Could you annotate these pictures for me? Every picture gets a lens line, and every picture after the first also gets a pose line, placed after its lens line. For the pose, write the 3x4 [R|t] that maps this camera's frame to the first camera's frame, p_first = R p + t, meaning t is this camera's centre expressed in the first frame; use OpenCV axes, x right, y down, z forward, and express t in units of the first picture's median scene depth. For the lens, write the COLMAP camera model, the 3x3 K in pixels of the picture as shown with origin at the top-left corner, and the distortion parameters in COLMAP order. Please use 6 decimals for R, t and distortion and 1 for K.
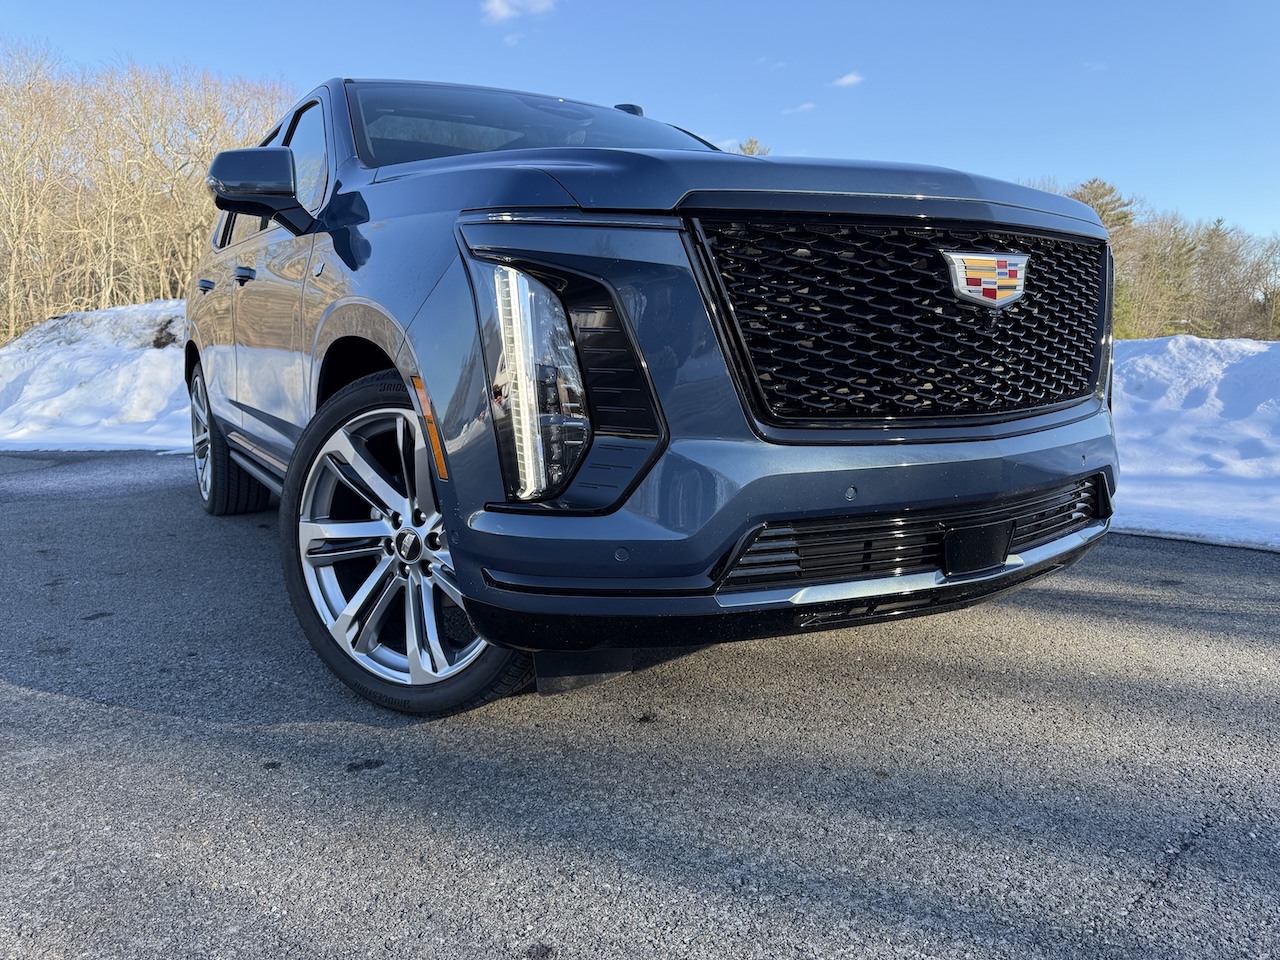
lens RADIAL K [[914.0, 0, 641.3], [0, 914.0, 479.9], [0, 0, 1]] dist [0.015026, -0.016510]
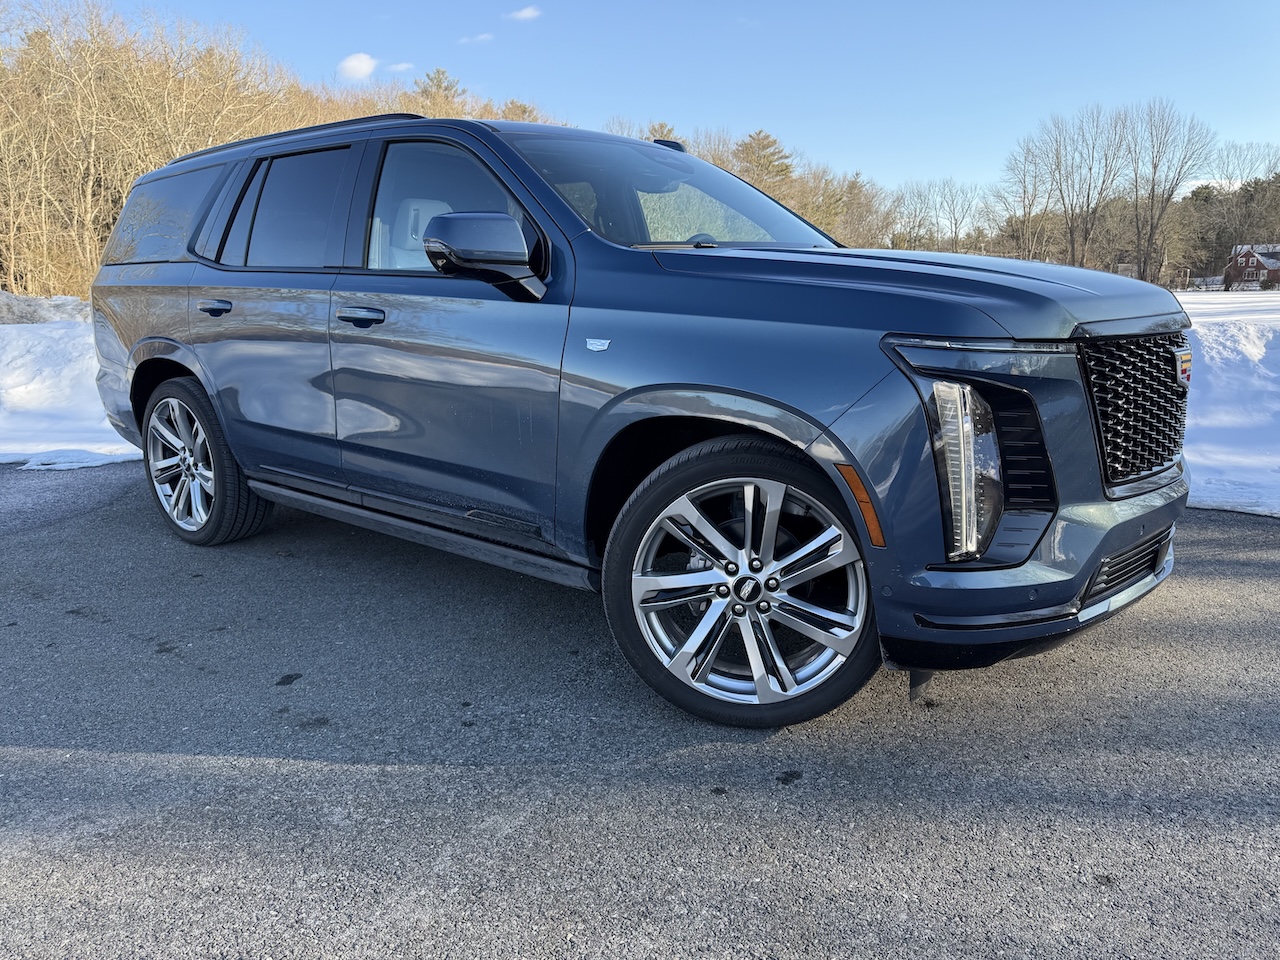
lens RADIAL K [[914.0, 0, 636.9], [0, 914.0, 479.8], [0, 0, 1]] dist [0.015026, -0.016510]
pose [[0.938768, -0.076230, 0.336011, -0.765218], [0.051765, 0.995354, 0.081188, -0.170927], [-0.340639, -0.058823, 0.938352, -0.051394]]
